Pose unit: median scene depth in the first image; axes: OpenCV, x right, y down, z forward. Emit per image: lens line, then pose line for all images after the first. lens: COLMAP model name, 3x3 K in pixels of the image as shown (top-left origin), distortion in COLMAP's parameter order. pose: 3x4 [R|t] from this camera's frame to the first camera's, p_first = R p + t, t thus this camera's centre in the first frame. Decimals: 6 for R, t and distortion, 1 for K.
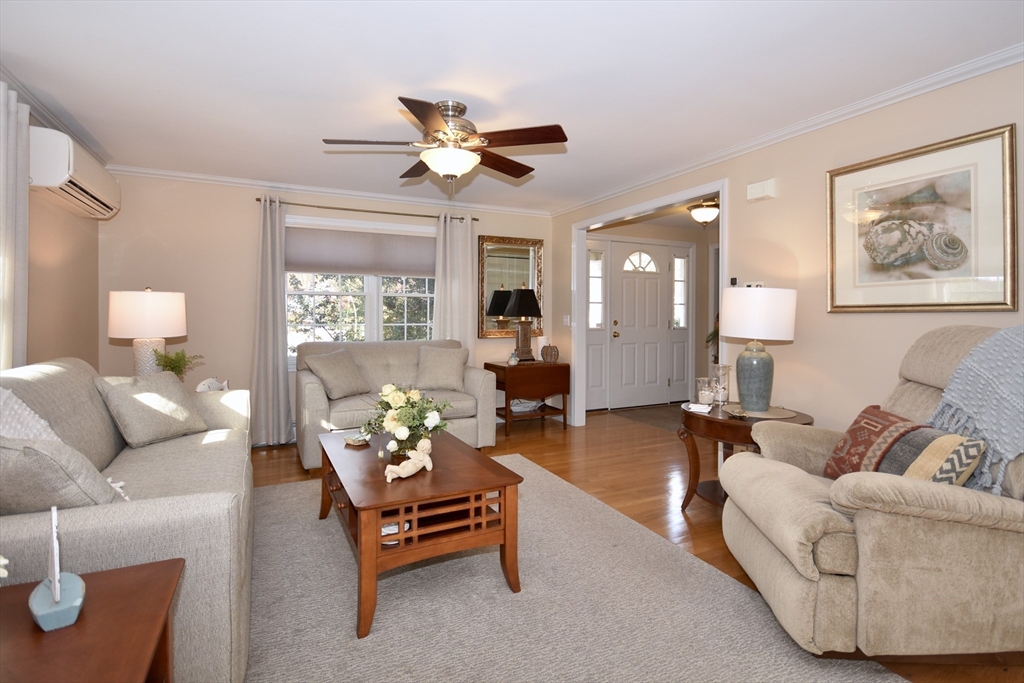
lens RADIAL K [[386.1, 0, 495.4], [0, 386.1, 322.3], [0, 0, 1]] dist [0.000747, -0.005460]
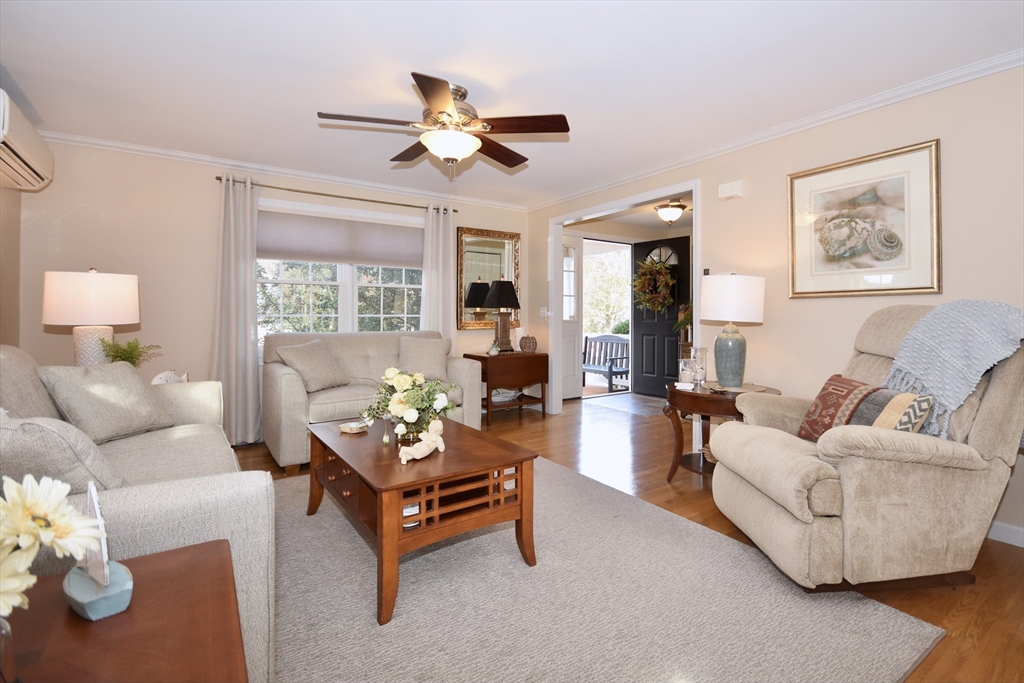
lens RADIAL K [[386.1, 0, 495.4], [0, 386.1, 322.3], [0, 0, 1]] dist [0.000747, -0.005460]
pose [[0.989553, 0.001199, 0.144165, -0.177675], [0.000111, 0.999959, -0.009077, 0.062094], [-0.144170, 0.008998, 0.989512, 0.000269]]
